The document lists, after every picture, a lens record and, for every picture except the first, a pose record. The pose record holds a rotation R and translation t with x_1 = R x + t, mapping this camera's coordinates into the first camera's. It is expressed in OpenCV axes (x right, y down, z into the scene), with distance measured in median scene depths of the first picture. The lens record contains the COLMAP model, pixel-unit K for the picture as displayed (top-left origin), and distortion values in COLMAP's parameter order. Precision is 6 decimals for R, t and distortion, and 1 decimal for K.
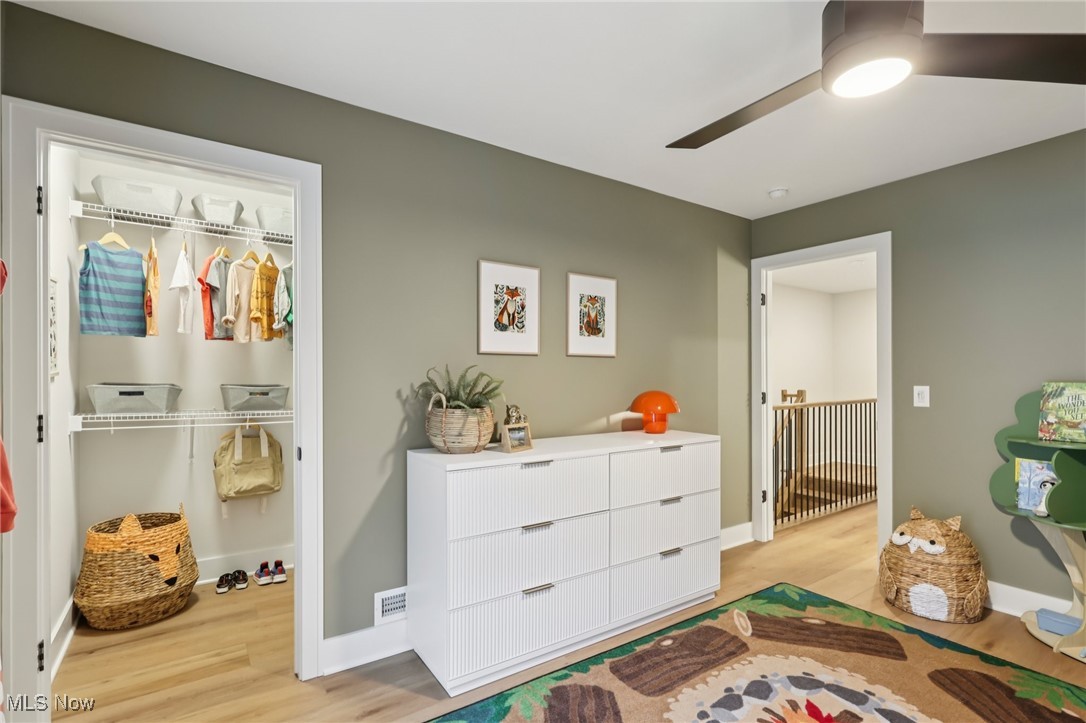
lens RADIAL K [[517.9, 0, 541.2], [0, 517.9, 373.2], [0, 0, 1]] dist [0.001322, 0.000508]
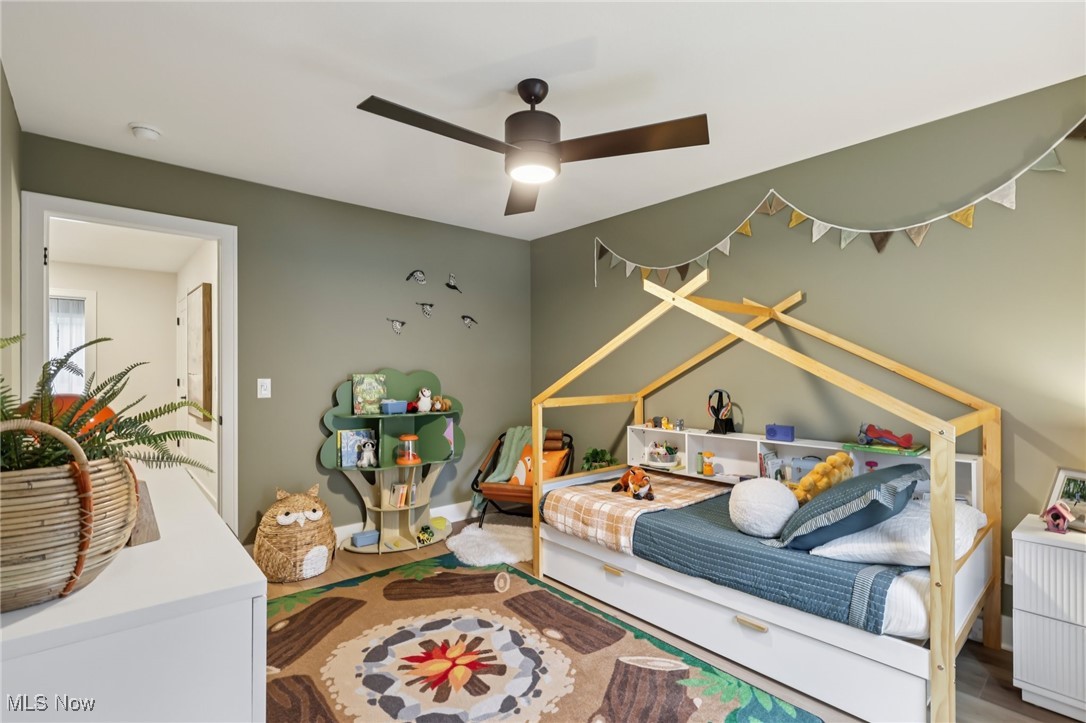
lens RADIAL K [[507.4, 0, 553.2], [0, 507.4, 366.5], [0, 0, 1]] dist [0.000132, -0.000040]
pose [[-0.131035, 0.009268, 0.991334, -0.495738], [-0.007161, 0.999921, -0.010295, 0.006635], [-0.991352, -0.008448, -0.130958, 0.657935]]
